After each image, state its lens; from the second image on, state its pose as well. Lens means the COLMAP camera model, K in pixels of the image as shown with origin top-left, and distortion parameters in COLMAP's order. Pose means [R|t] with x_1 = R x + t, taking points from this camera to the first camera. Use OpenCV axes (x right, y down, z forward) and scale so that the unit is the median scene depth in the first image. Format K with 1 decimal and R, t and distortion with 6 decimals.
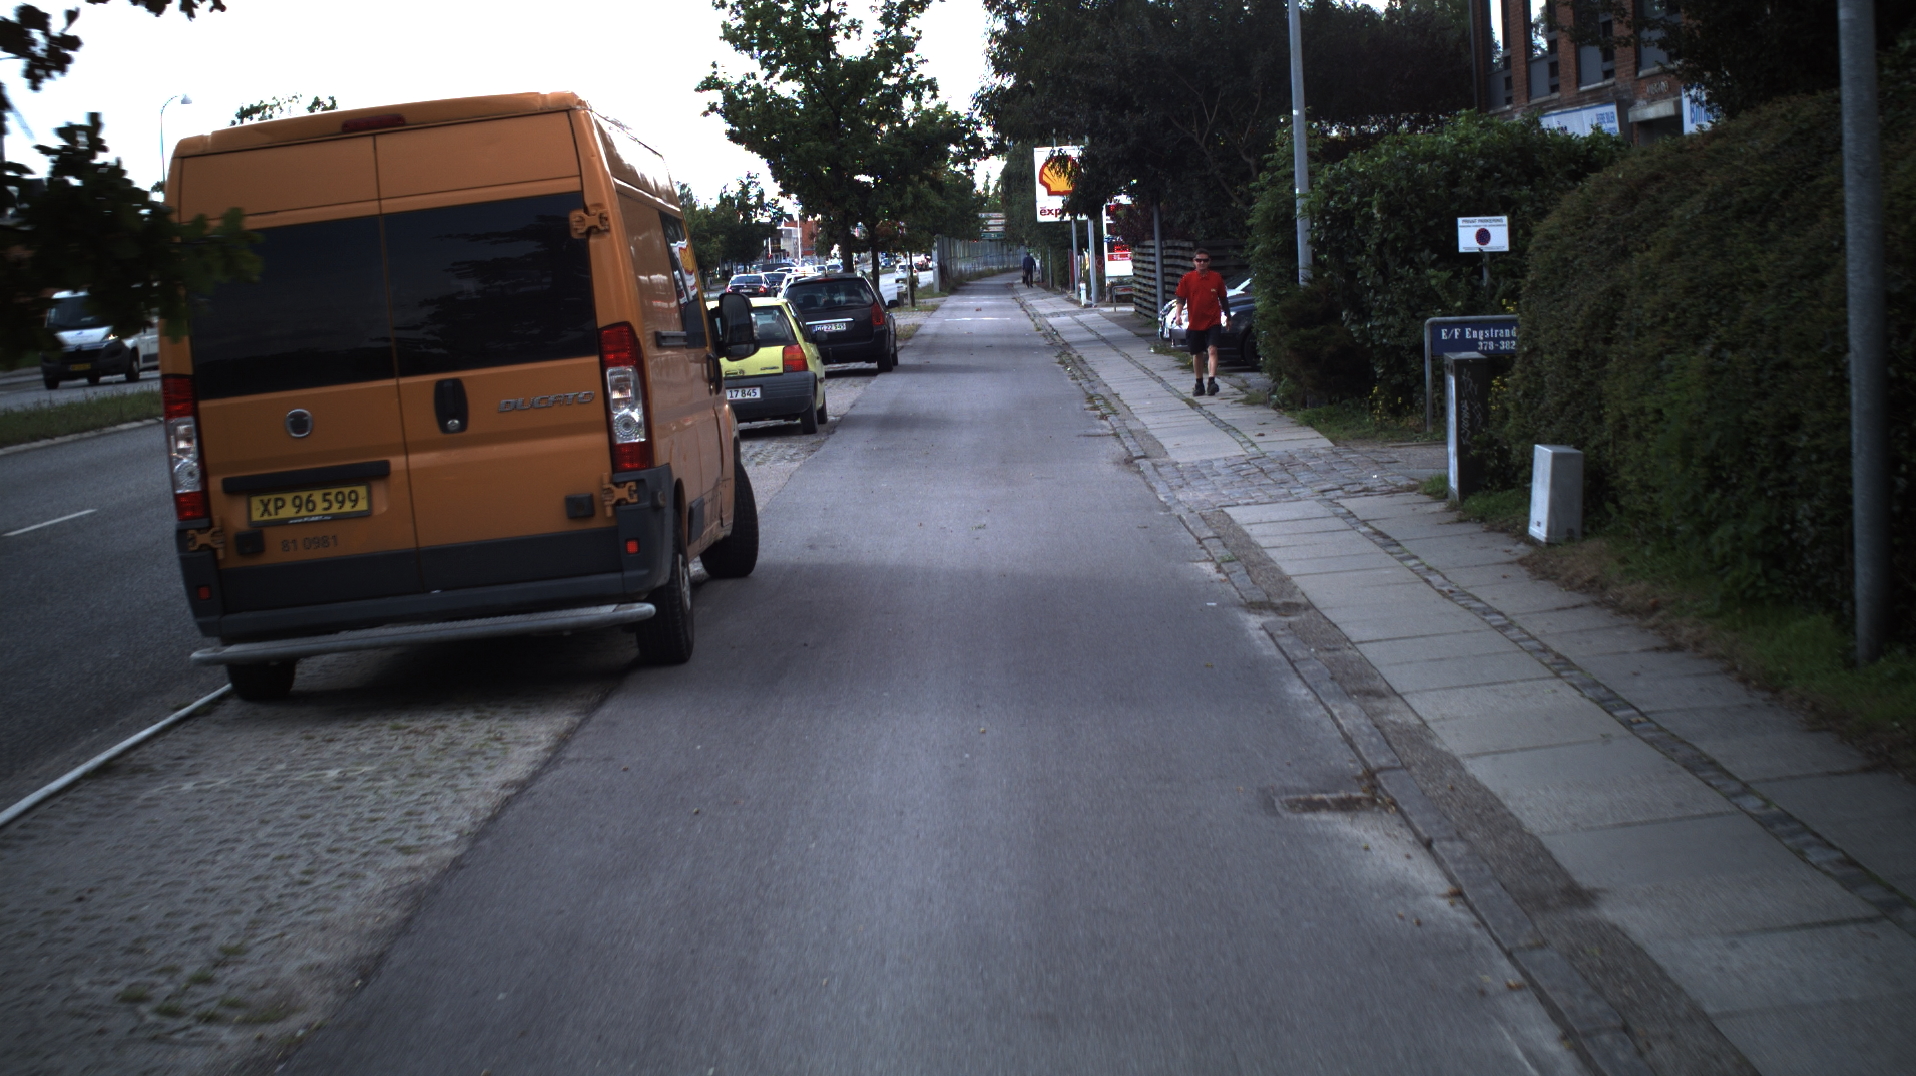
lens RADIAL K [[2909.2, 0, 958.5], [0, 2909.2, 553.1], [0, 0, 1]] dist [-0.197964, 0.000000]
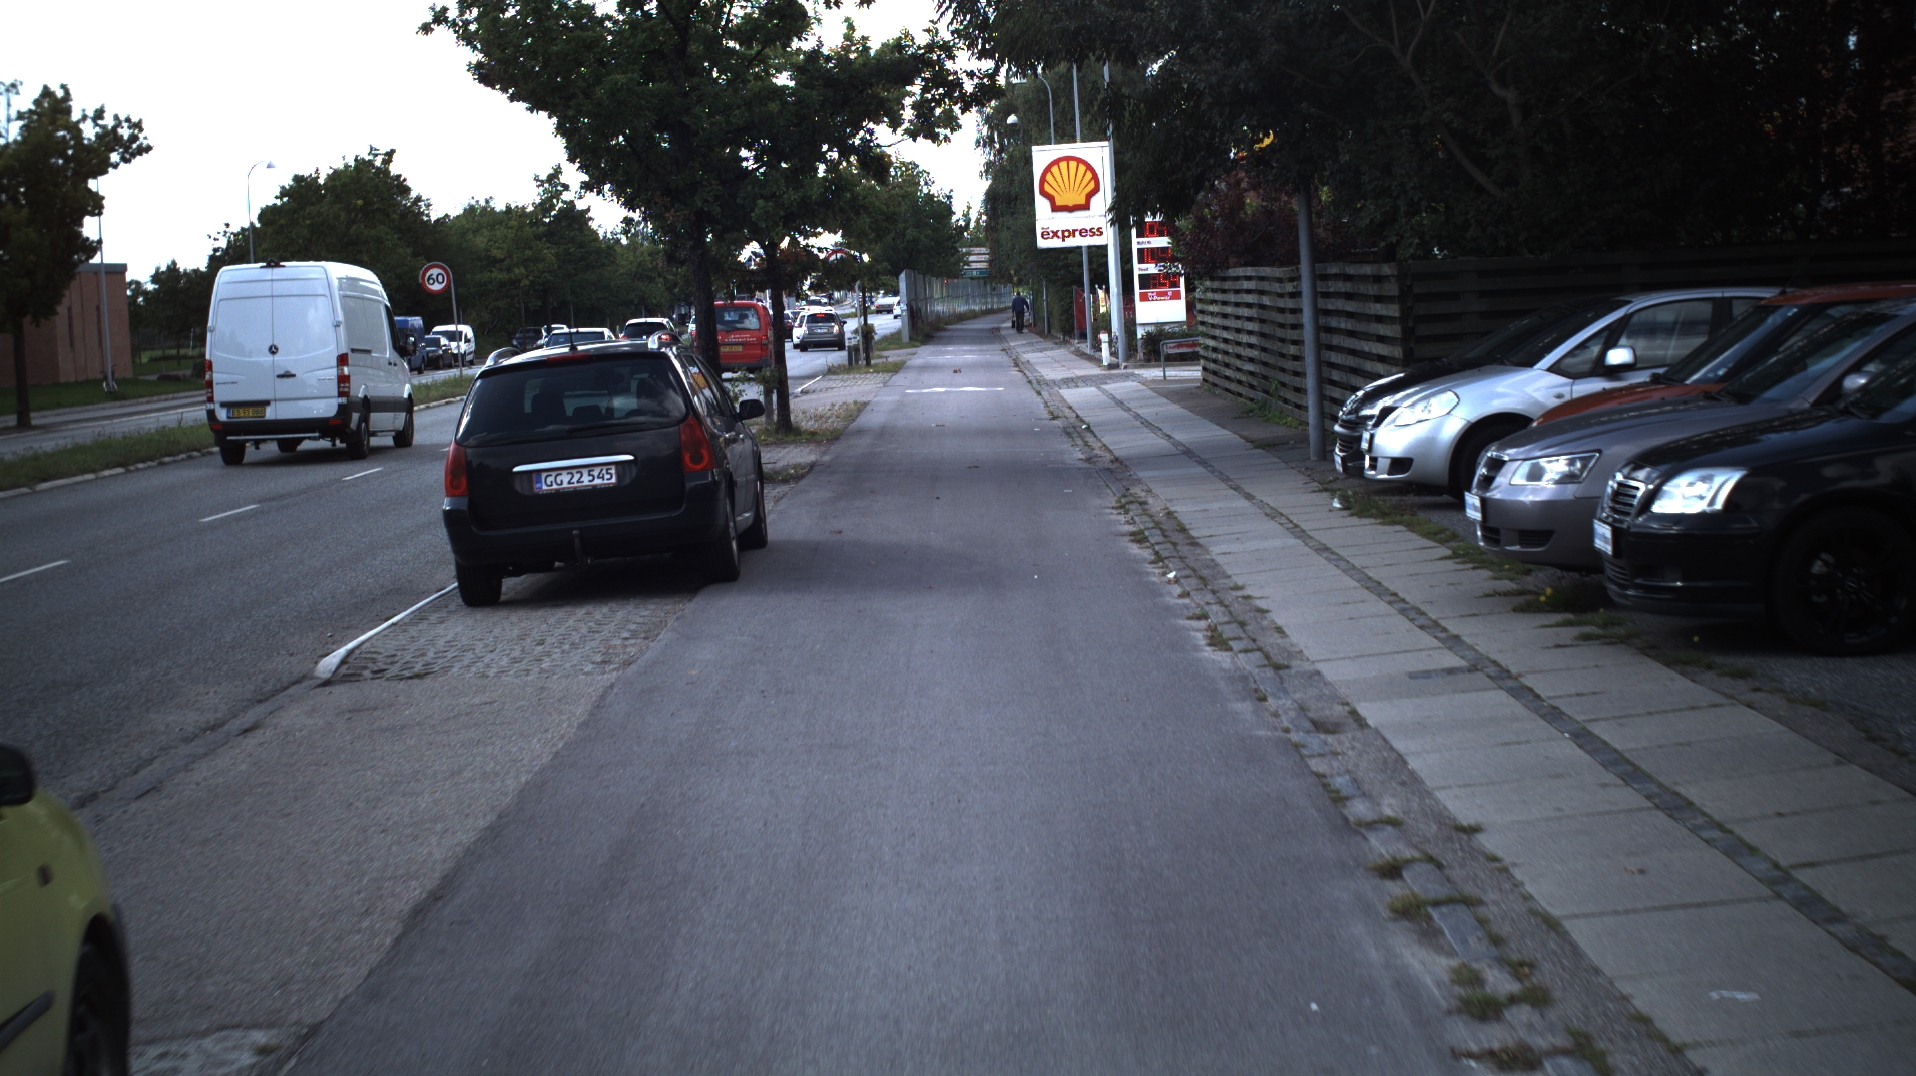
lens RADIAL K [[2909.2, 0, 958.5], [0, 2909.2, 526.3], [0, 0, 1]] dist [-0.197964, 0.000000]
pose [[0.999946, -0.008807, 0.005504, 0.004561], [0.008931, 0.999698, -0.022897, -0.045589], [-0.005301, 0.022945, 0.999723, 0.445031]]
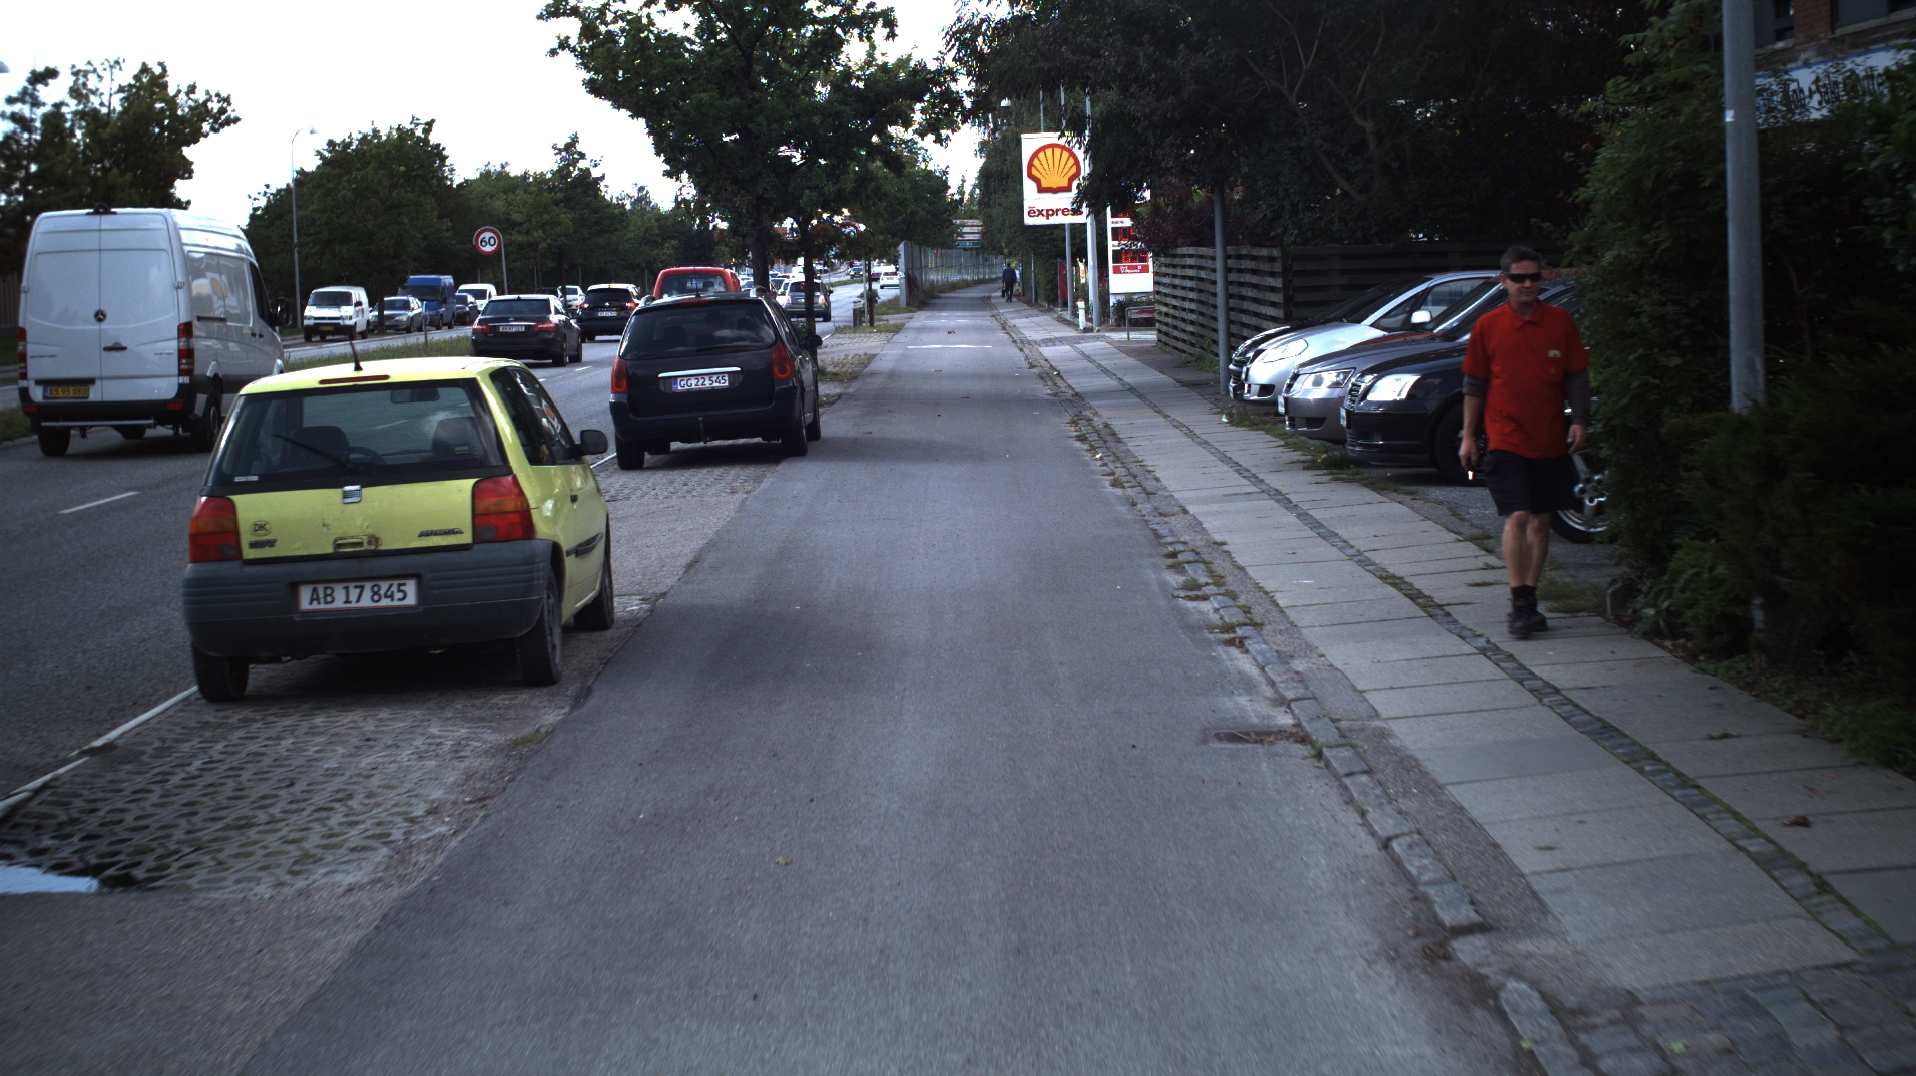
lens RADIAL K [[2909.2, 0, 958.0], [0, 2909.2, 530.7], [0, 0, 1]] dist [-0.197964, 0.000000]
pose [[0.999897, 0.010618, 0.009679, 0.002335], [-0.010511, 0.999883, -0.011101, -0.030358], [-0.009796, 0.010998, 0.999892, 0.296826]]
